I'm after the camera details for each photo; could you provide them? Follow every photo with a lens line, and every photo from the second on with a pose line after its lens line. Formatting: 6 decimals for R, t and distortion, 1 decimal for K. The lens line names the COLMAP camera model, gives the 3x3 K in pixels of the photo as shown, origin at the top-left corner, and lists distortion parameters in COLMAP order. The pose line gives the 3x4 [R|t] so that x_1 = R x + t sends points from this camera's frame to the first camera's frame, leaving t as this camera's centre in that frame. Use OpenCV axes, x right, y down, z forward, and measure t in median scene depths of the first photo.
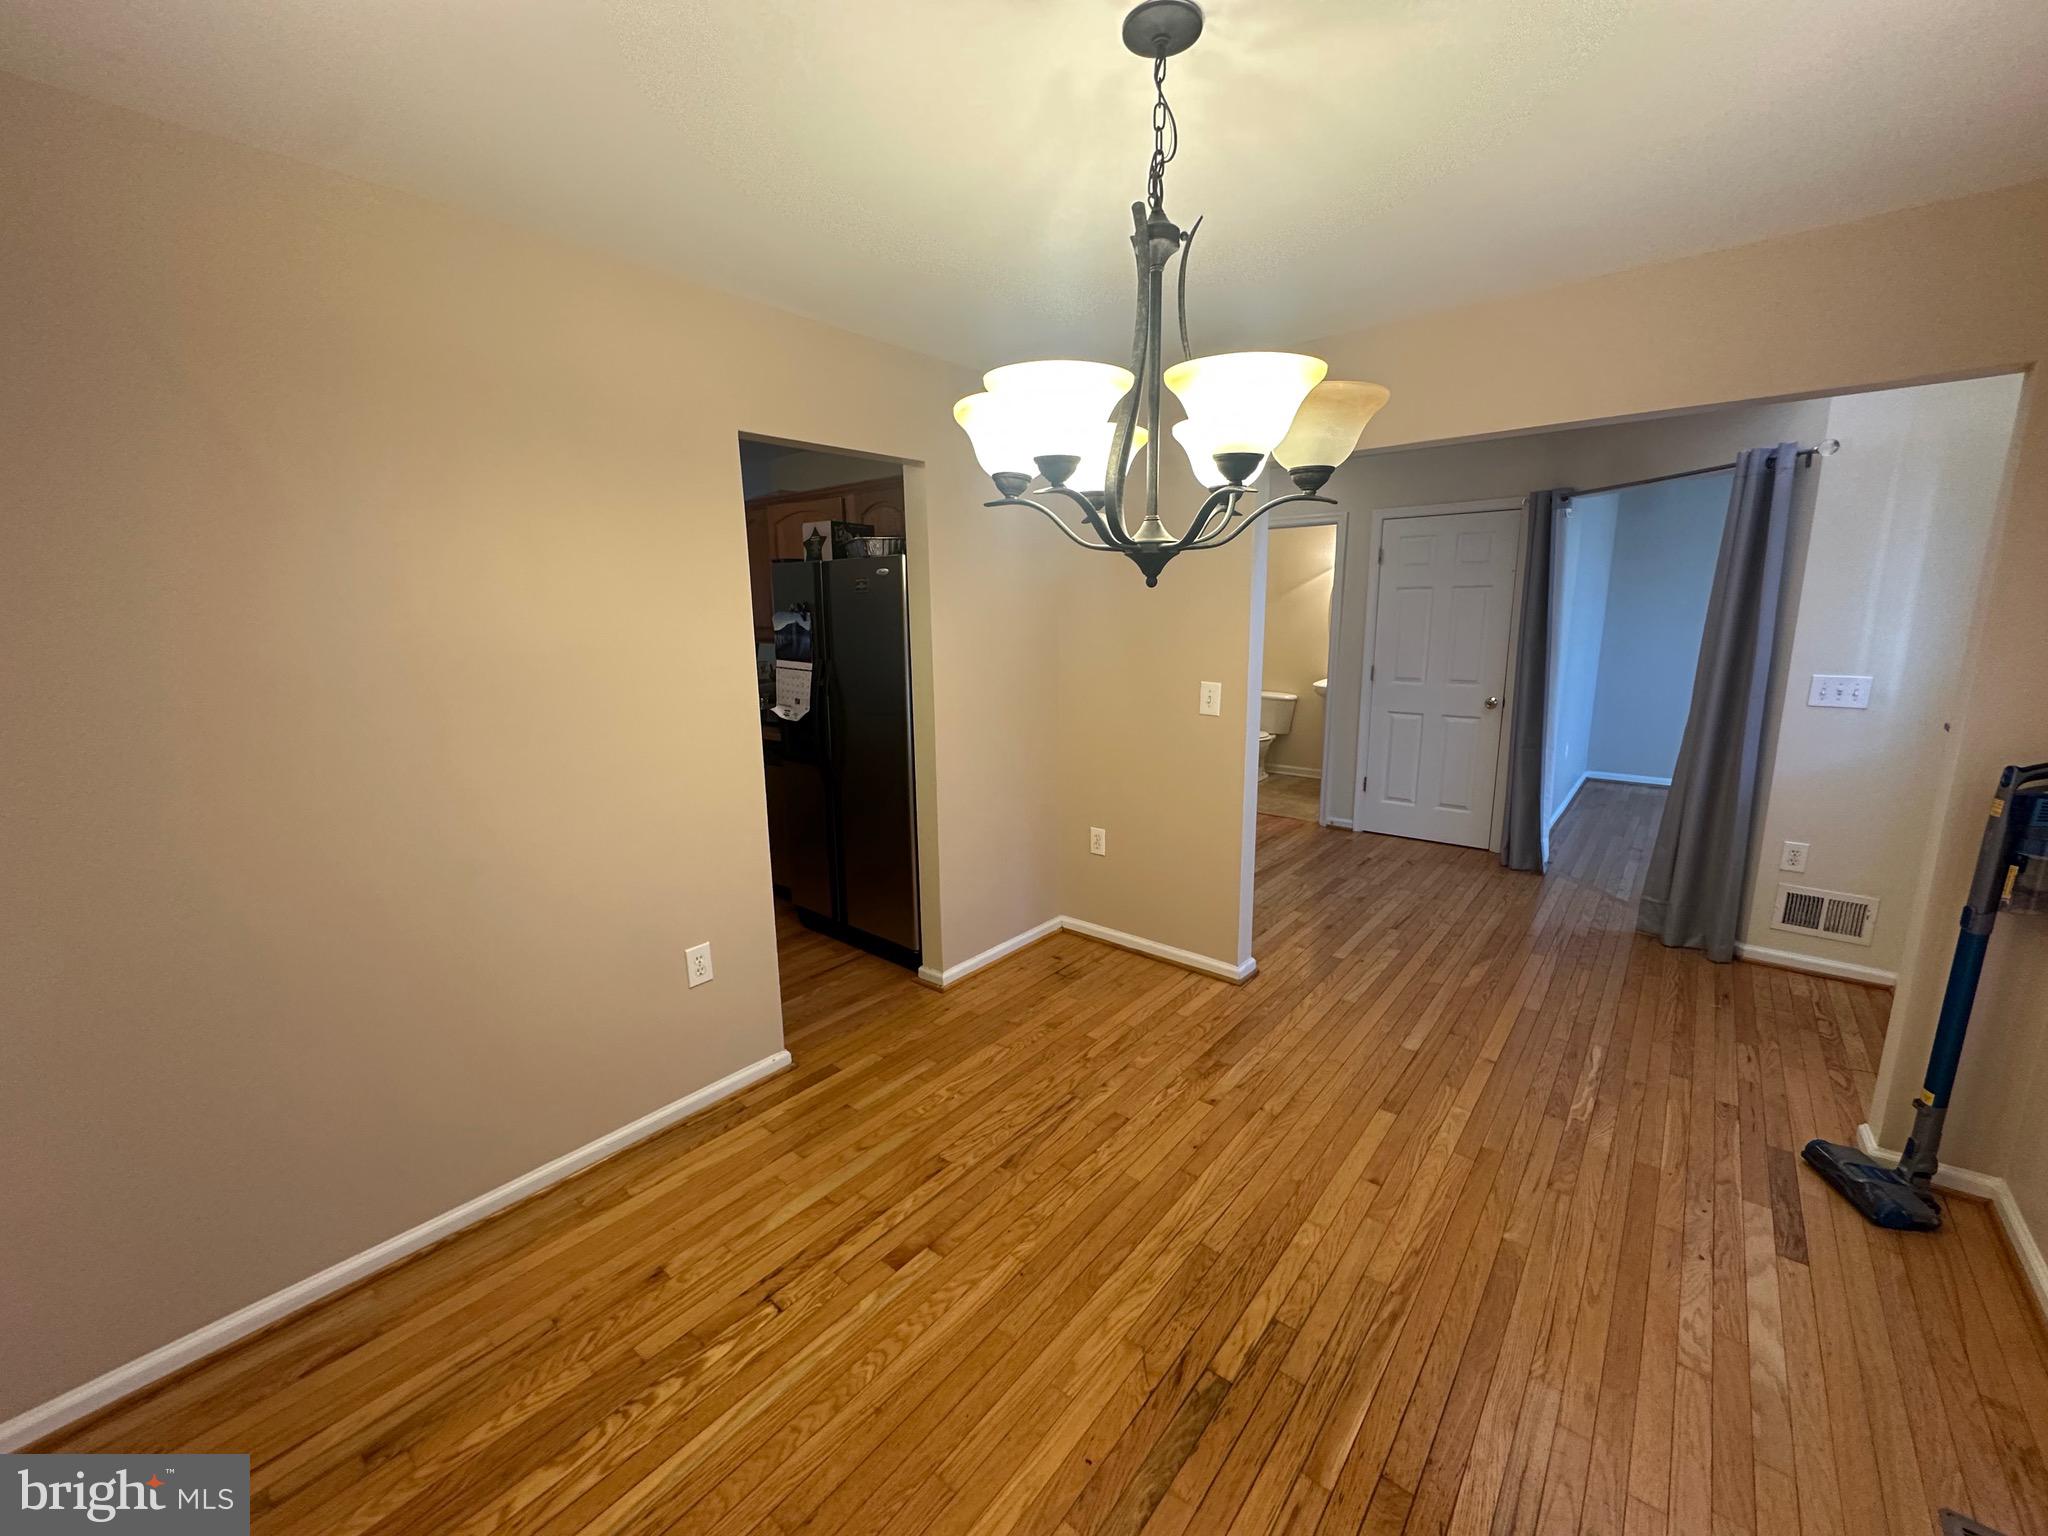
lens RADIAL K [[815.1, 0, 1022.8], [0, 815.1, 767.6], [0, 0, 1]] dist [-0.000466, -0.000300]
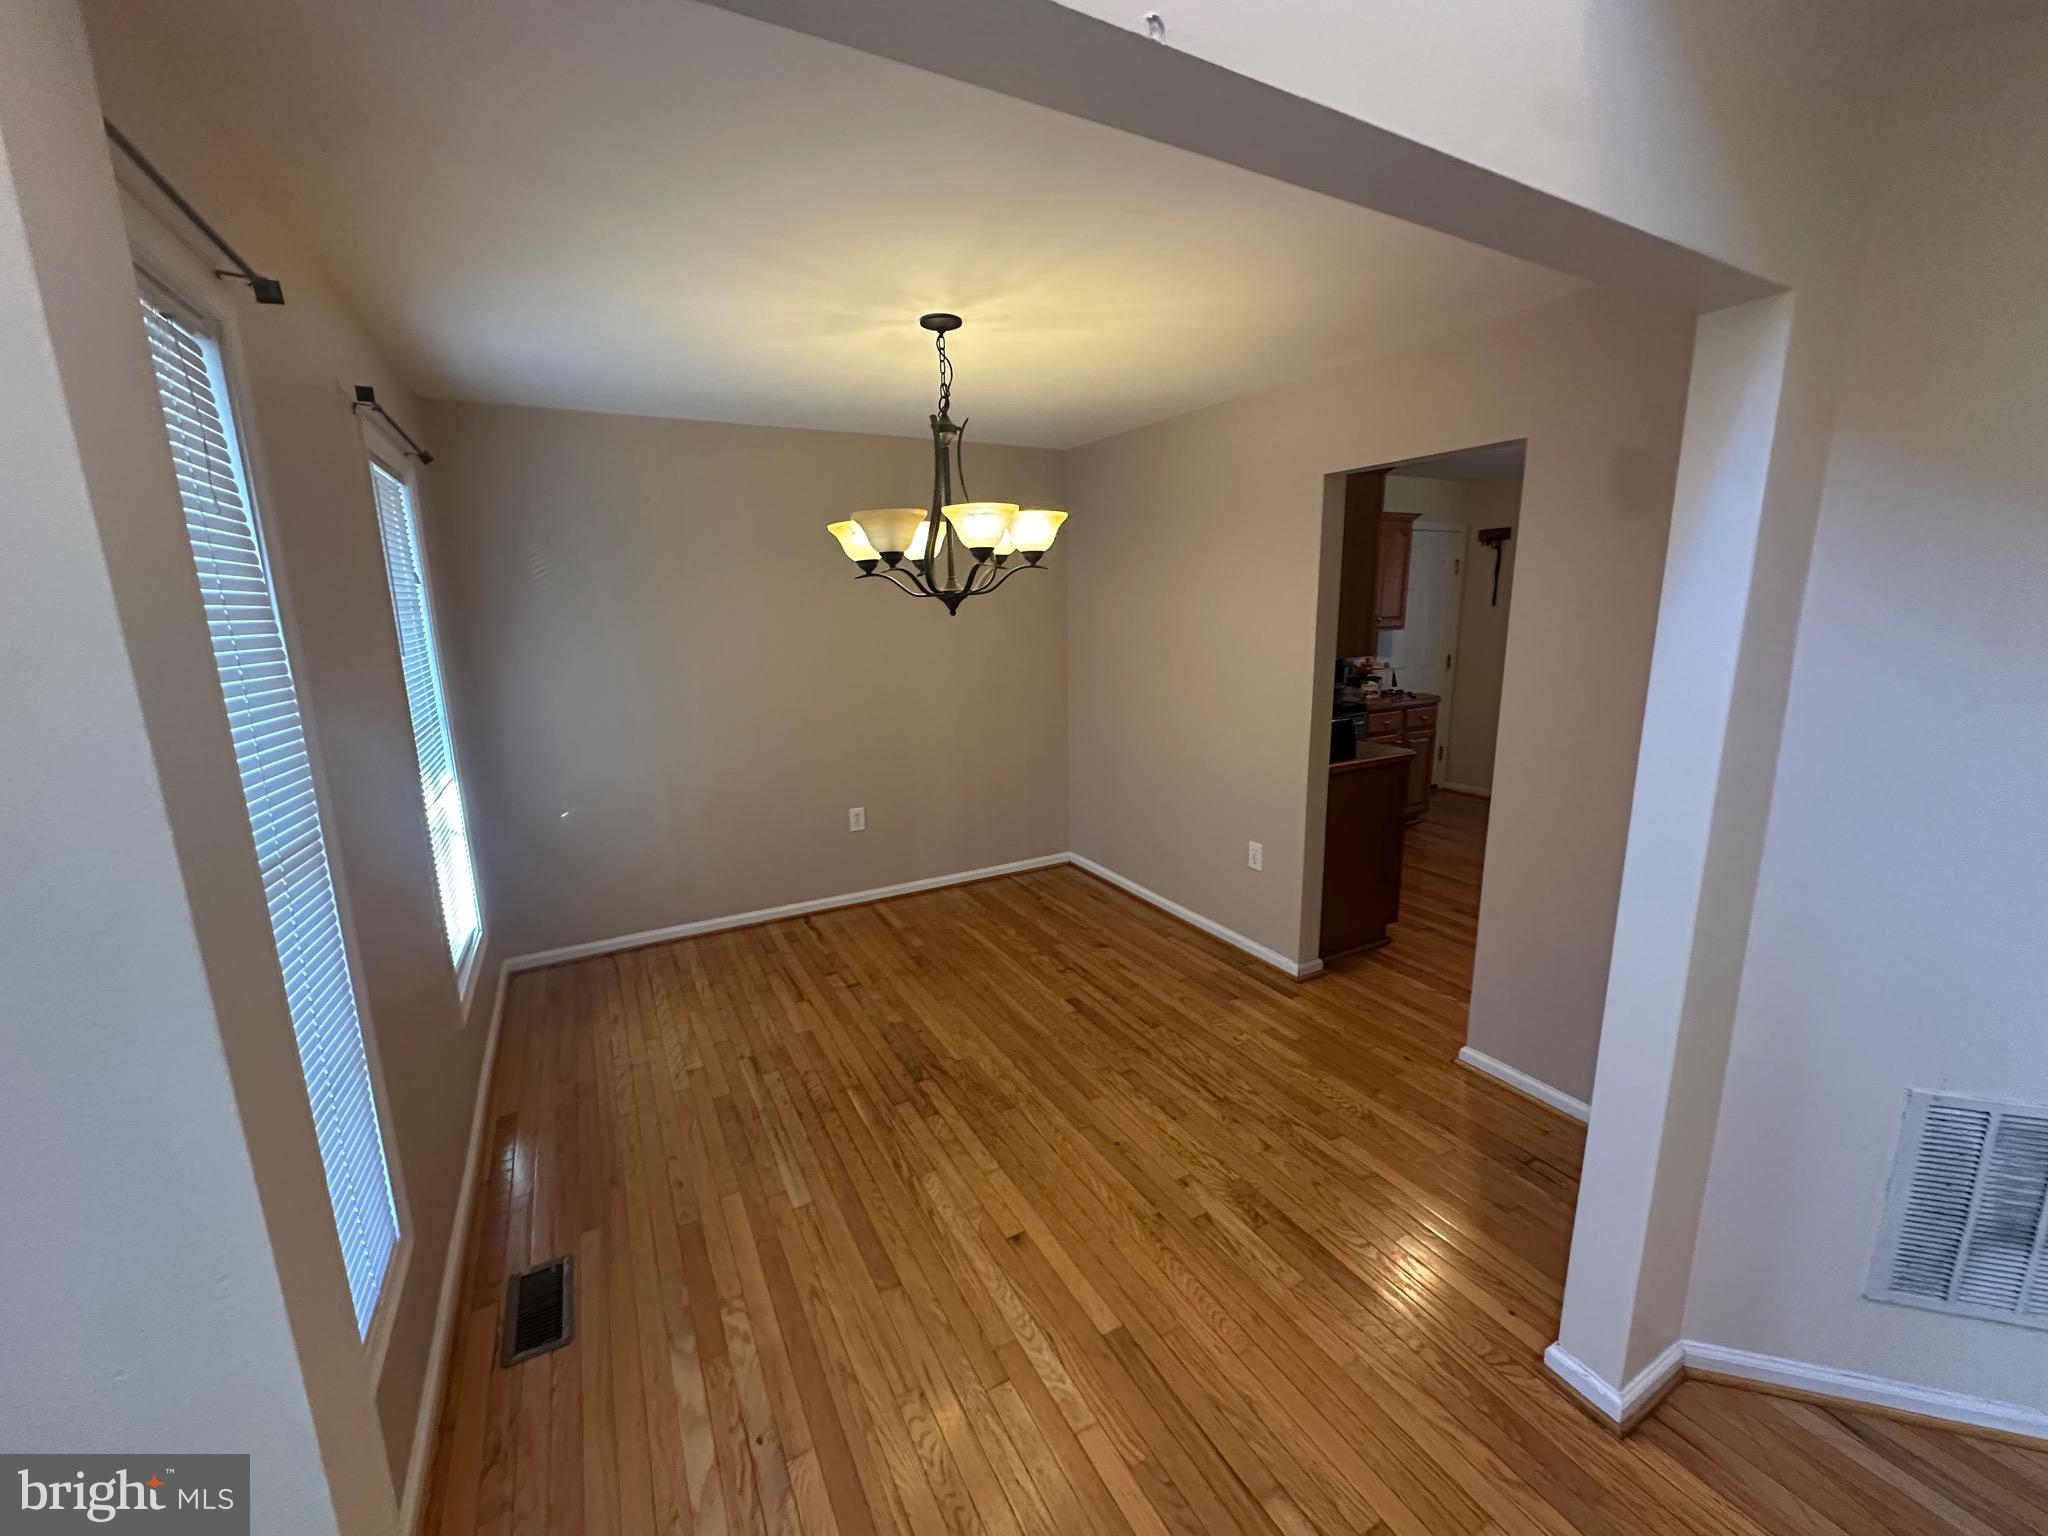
lens RADIAL K [[815.1, 0, 1022.5], [0, 815.1, 768.3], [0, 0, 1]] dist [-0.000466, -0.000300]
pose [[-0.365251, 0.210167, -0.906875, 1.403252], [-0.159197, 0.945729, 0.283290, -0.338984], [0.917196, 0.247844, -0.311970, 1.392652]]
